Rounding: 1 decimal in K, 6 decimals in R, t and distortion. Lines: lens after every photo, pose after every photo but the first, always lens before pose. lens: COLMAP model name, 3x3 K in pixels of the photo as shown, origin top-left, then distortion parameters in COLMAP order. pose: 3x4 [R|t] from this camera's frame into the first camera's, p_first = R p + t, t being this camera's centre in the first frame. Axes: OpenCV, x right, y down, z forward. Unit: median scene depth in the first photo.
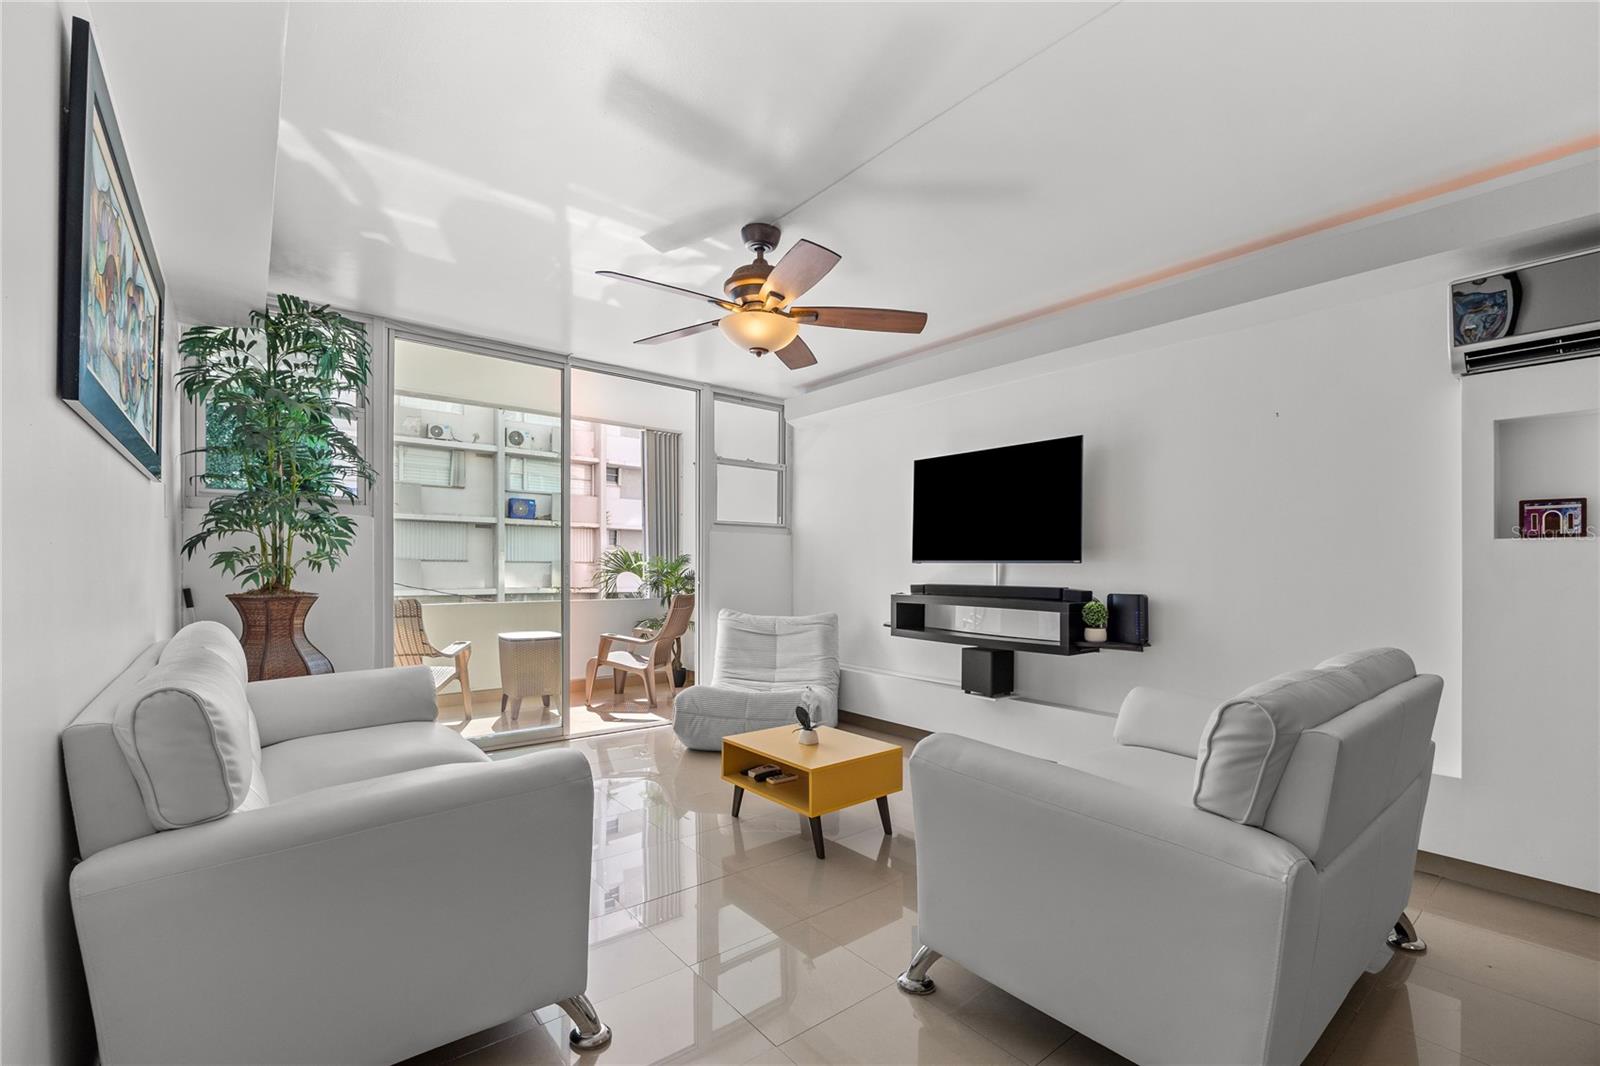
lens RADIAL K [[686.1, 0, 802.1], [0, 686.1, 571.0], [0, 0, 1]] dist [-0.020314, -0.000352]
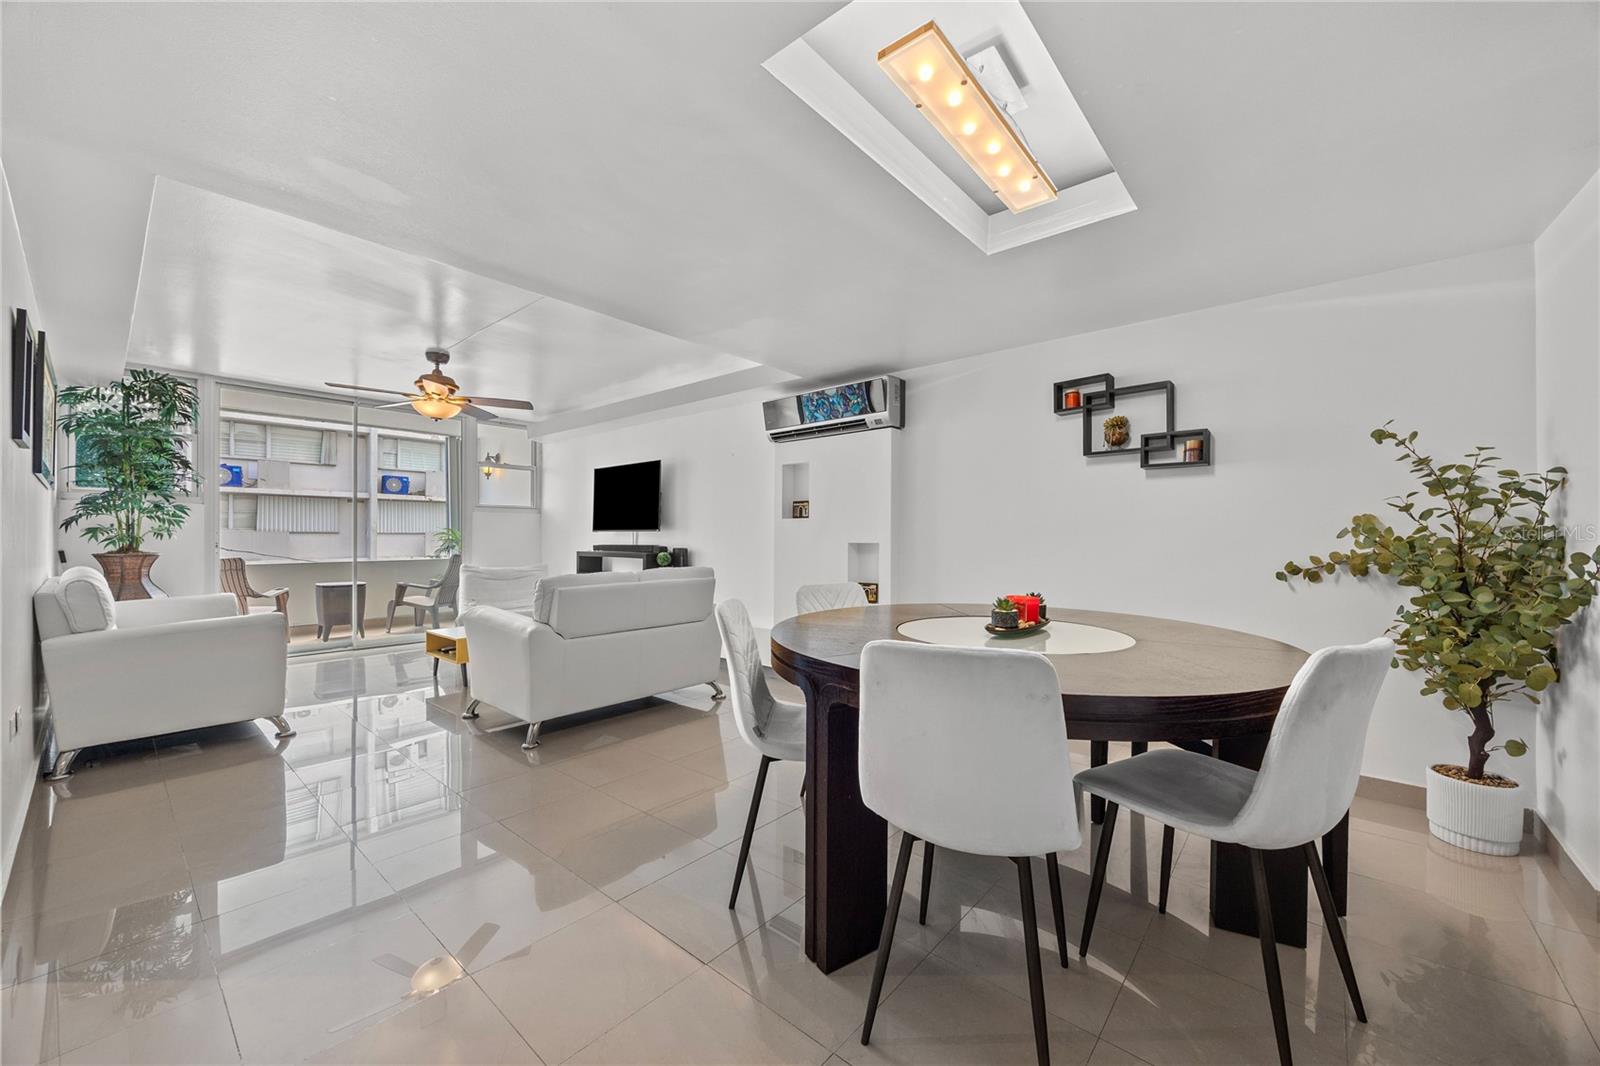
lens RADIAL K [[610.5, 0, 804.6], [0, 610.5, 530.7], [0, 0, 1]] dist [-0.003344, -0.000215]
pose [[0.984008, -0.005628, 0.178035, 0.545180], [0.008290, 0.999865, -0.014209, 0.013801], [-0.177931, 0.015458, 0.983921, -0.705000]]
